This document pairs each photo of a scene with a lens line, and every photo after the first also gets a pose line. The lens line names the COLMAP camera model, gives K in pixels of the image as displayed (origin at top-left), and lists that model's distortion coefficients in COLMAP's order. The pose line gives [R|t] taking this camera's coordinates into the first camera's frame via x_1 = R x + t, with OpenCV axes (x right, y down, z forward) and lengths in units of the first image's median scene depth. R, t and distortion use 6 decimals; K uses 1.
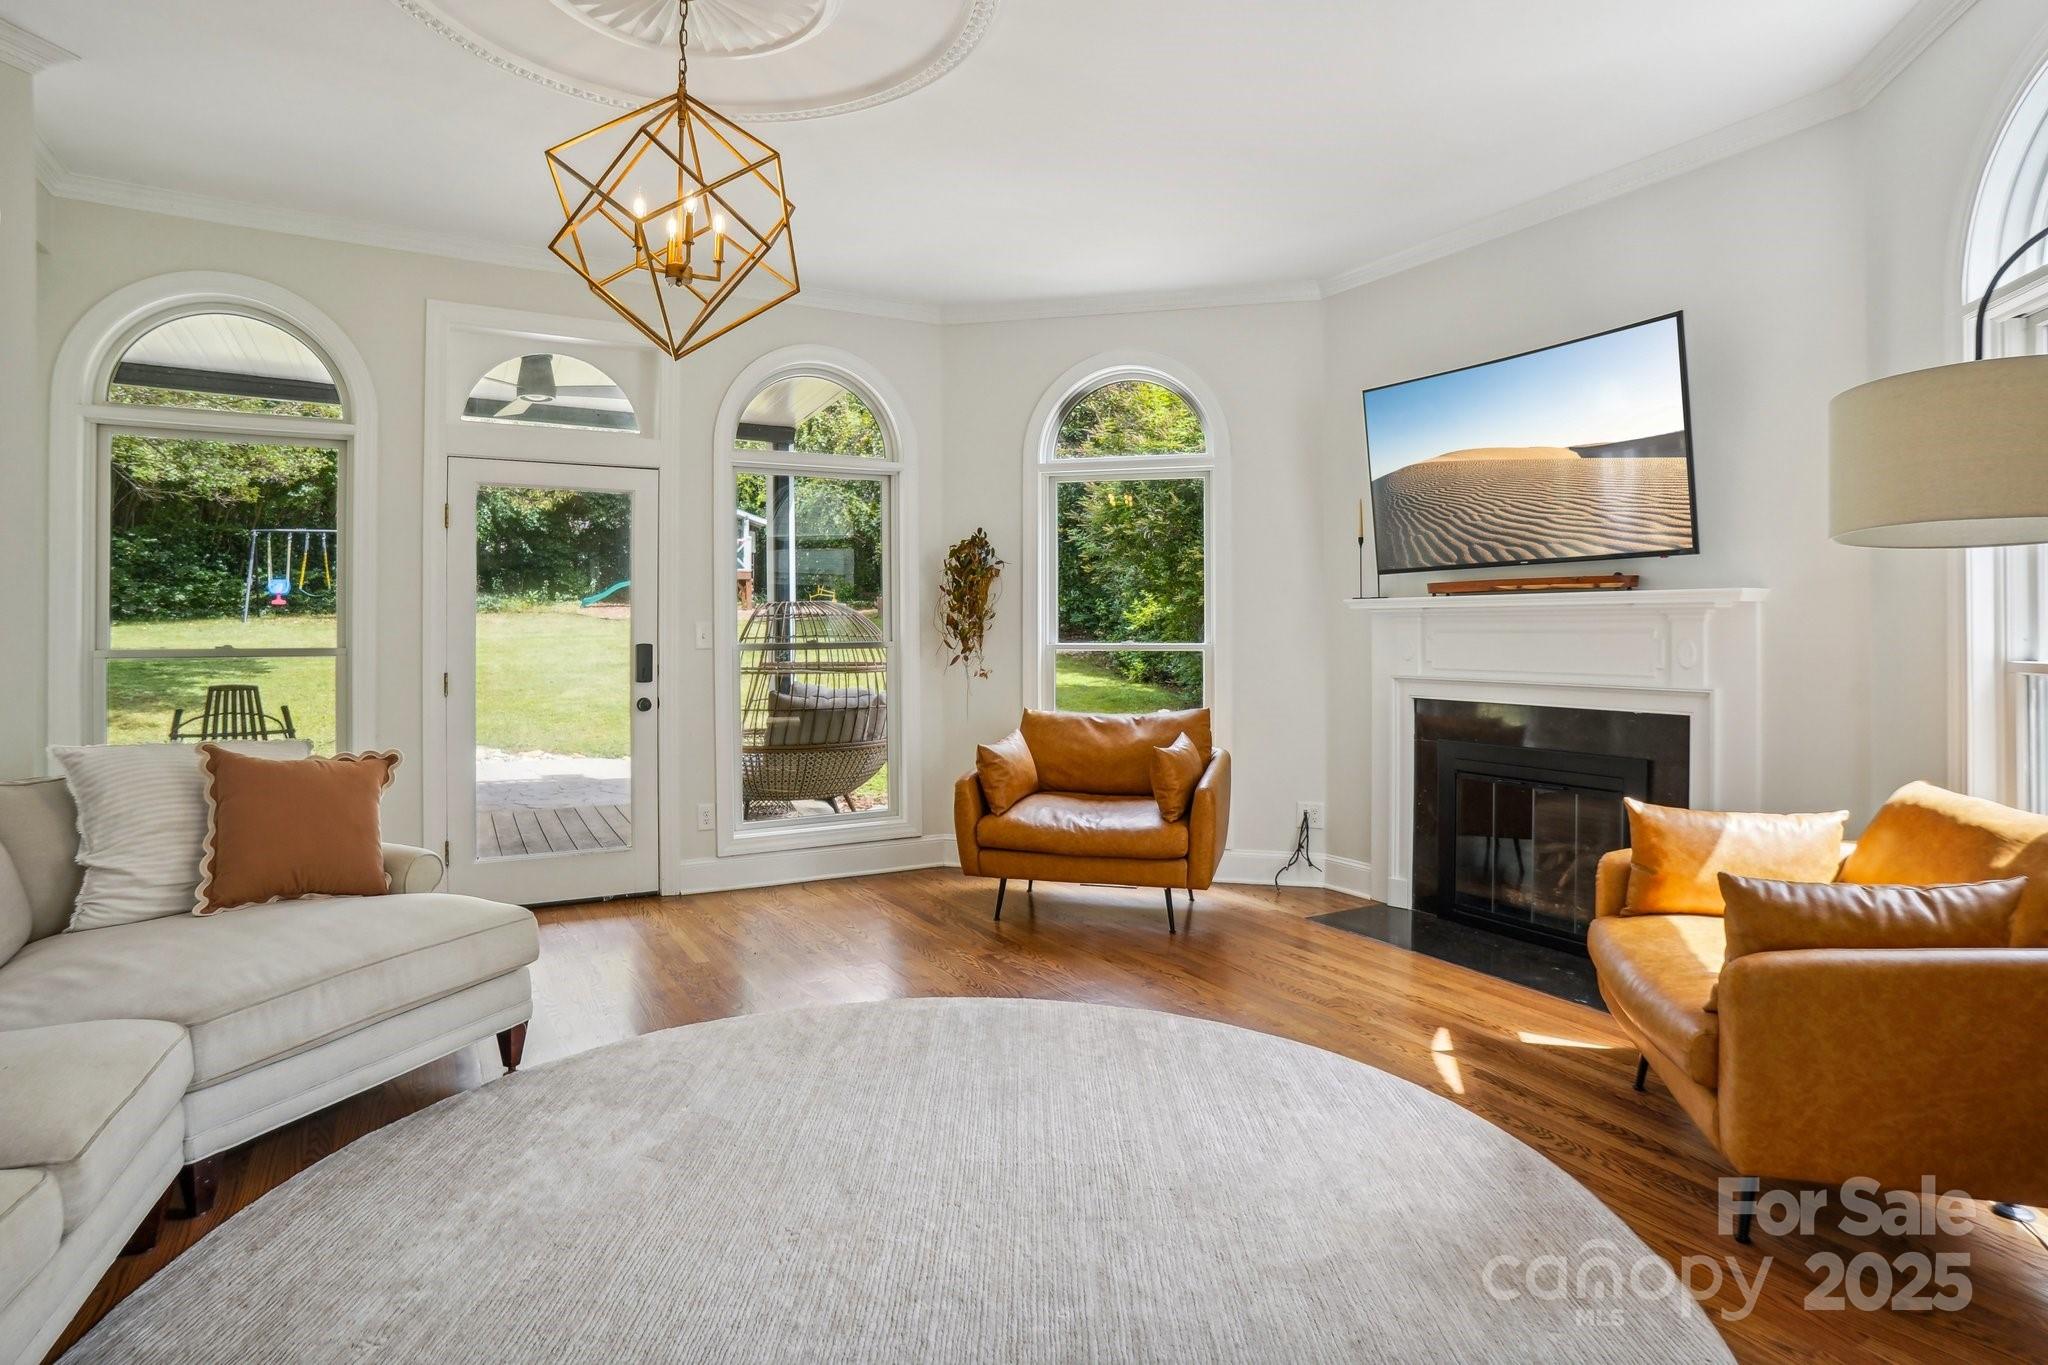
lens RADIAL K [[1088.5, 0, 1015.2], [0, 1088.5, 627.2], [0, 0, 1]] dist [-0.072531, 0.036871]
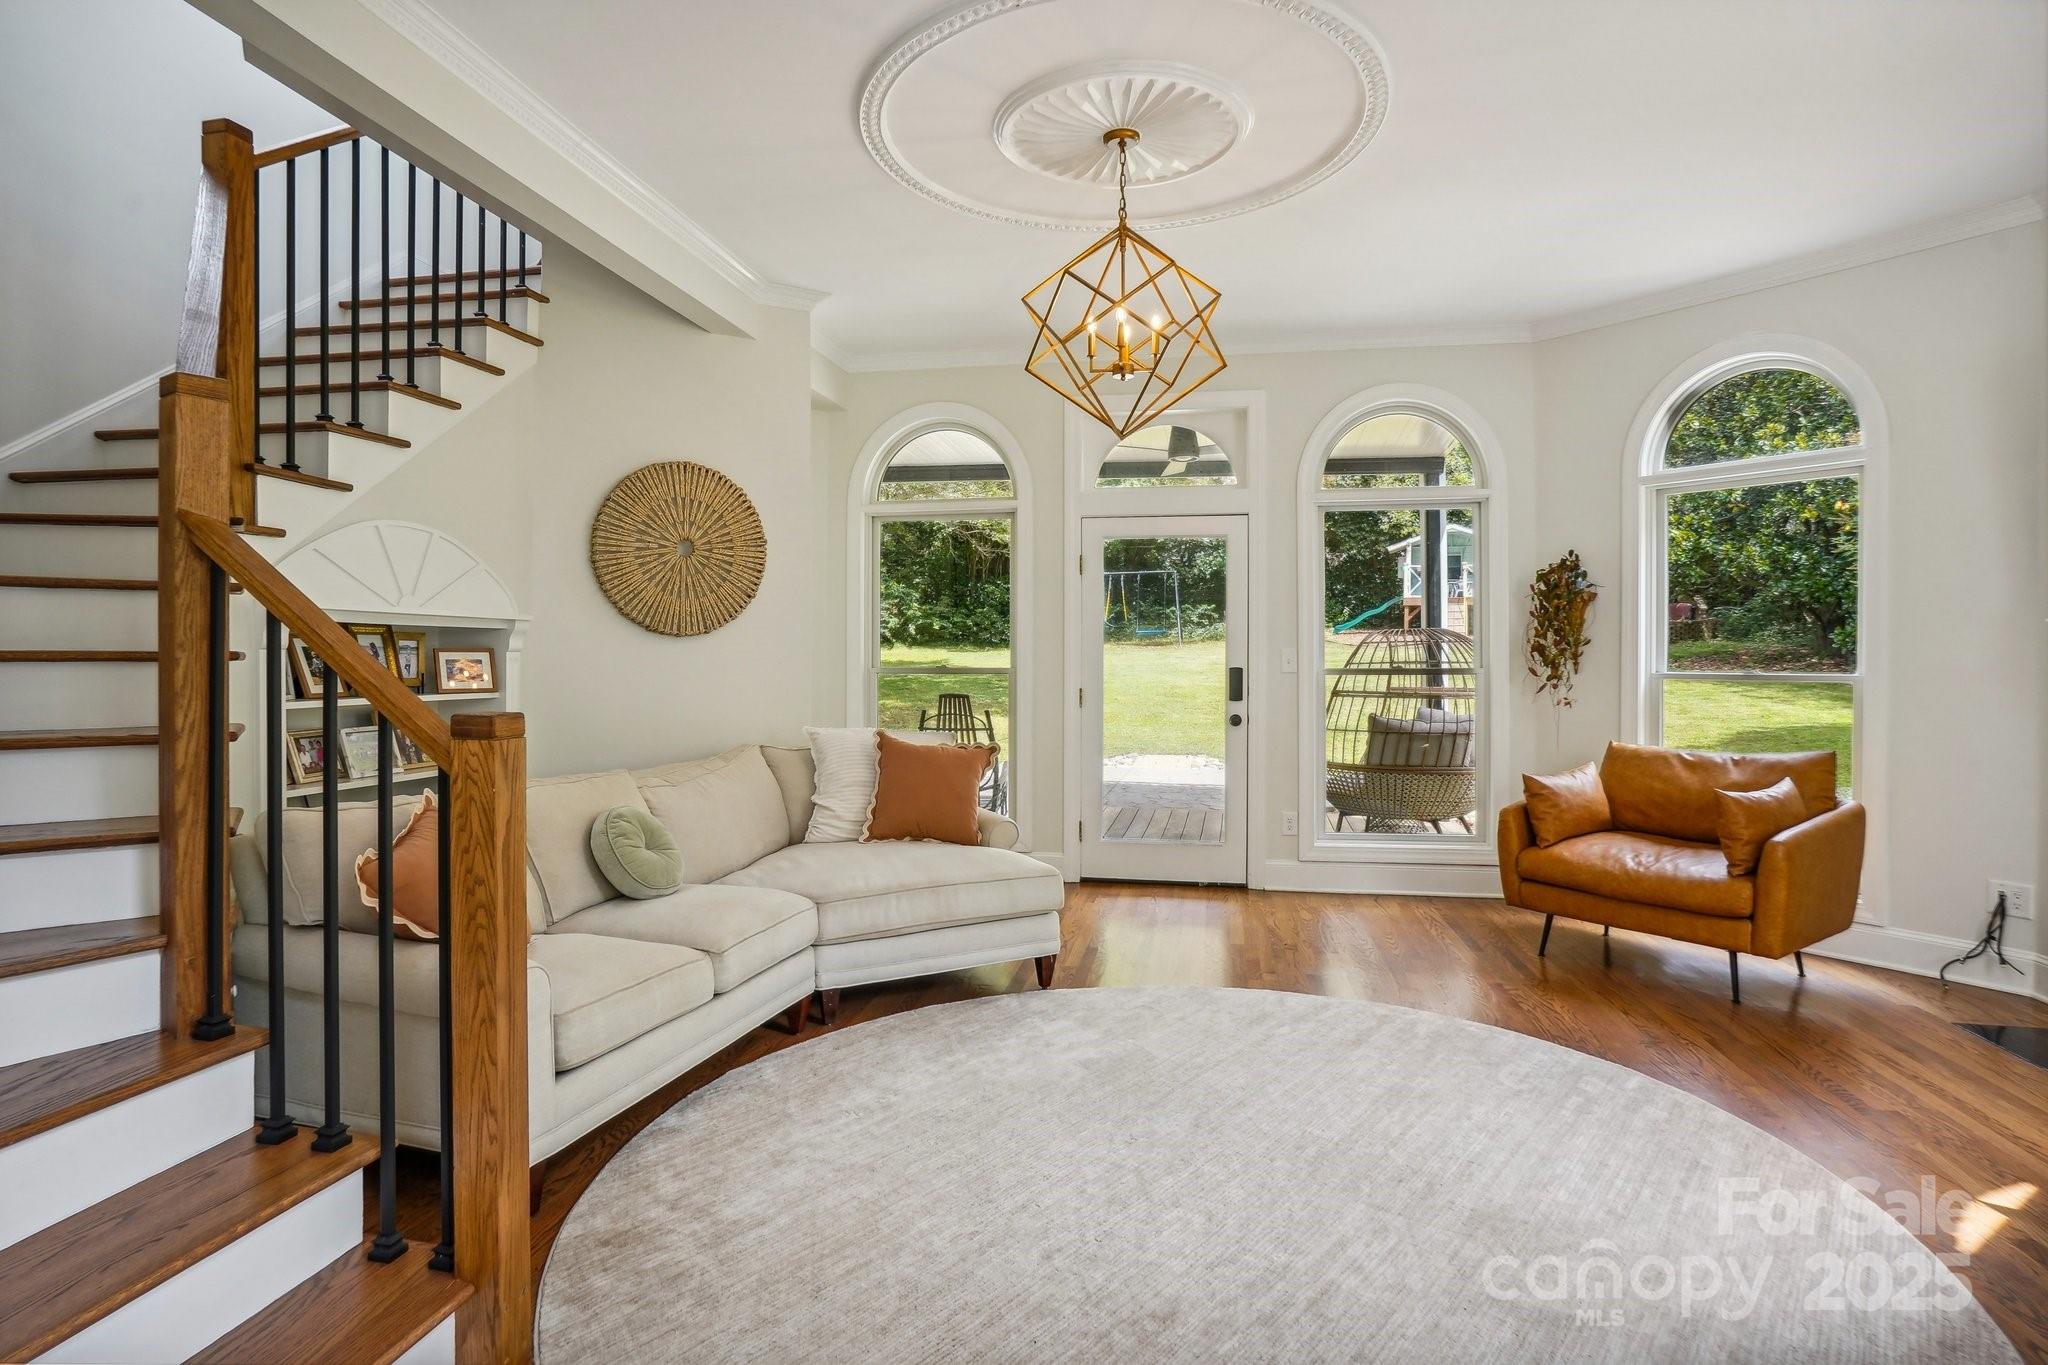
lens RADIAL K [[1063.4, 0, 1031.3], [0, 1063.4, 660.5], [0, 0, 1]] dist [-0.072741, 0.037887]
pose [[0.771154, 0.007164, -0.636608, 0.224069], [-0.002605, 0.999964, 0.008097, -0.000652], [0.636643, -0.004586, 0.771145, -0.010905]]
